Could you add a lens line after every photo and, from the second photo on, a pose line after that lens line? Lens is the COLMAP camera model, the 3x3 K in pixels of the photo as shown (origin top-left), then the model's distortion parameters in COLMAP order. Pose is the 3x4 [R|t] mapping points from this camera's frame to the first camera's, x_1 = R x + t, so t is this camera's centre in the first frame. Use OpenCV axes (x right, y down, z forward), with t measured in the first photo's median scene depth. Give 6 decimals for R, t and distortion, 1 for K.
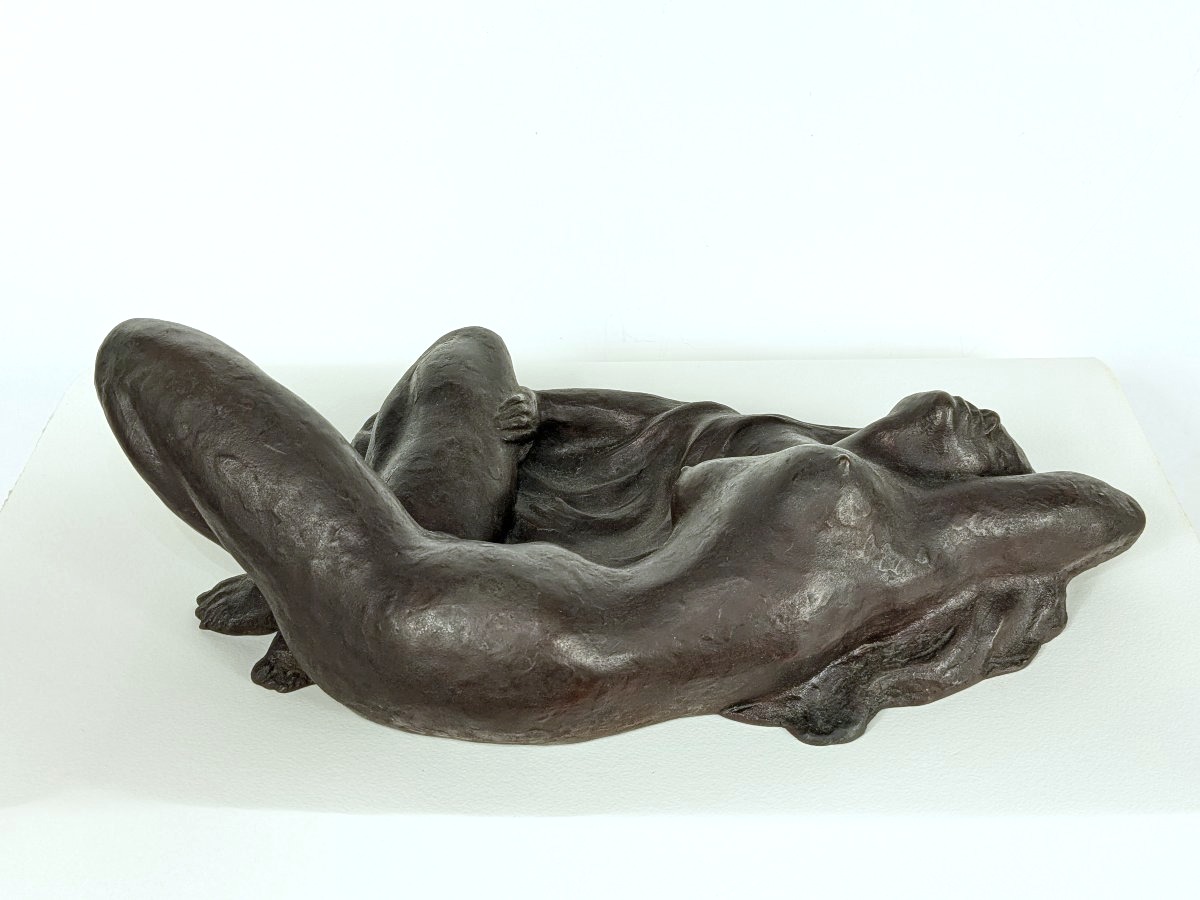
lens RADIAL K [[1472.1, 0, 597.3], [0, 1472.1, 452.9], [0, 0, 1]] dist [0.057977, 0.000000]
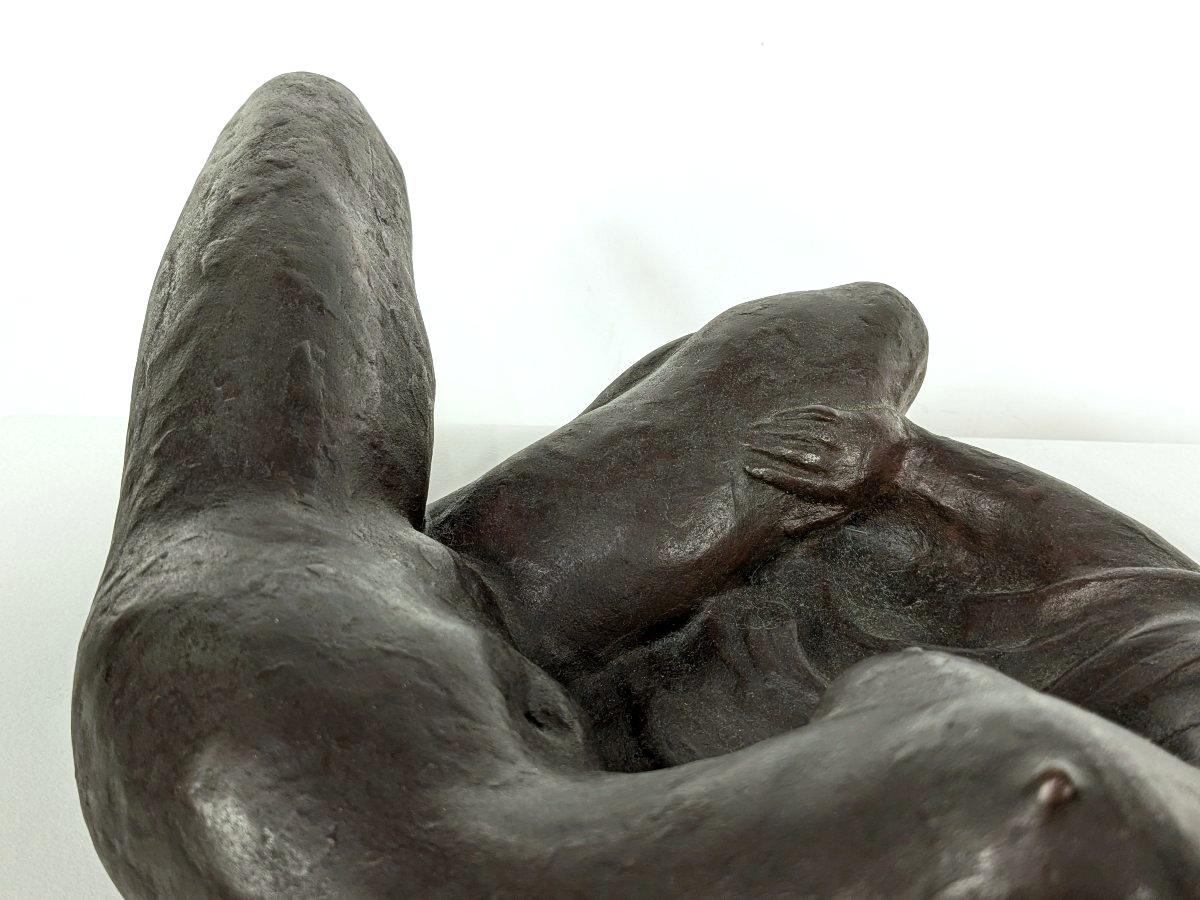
lens RADIAL K [[1472.1, 0, 622.6], [0, 1472.1, 426.6], [0, 0, 1]] dist [0.057977, 0.000000]
pose [[0.652805, 0.327021, -0.683303, 0.296698], [-0.385870, 0.919775, 0.071546, -0.050395], [0.651882, 0.216960, 0.726621, 0.694408]]
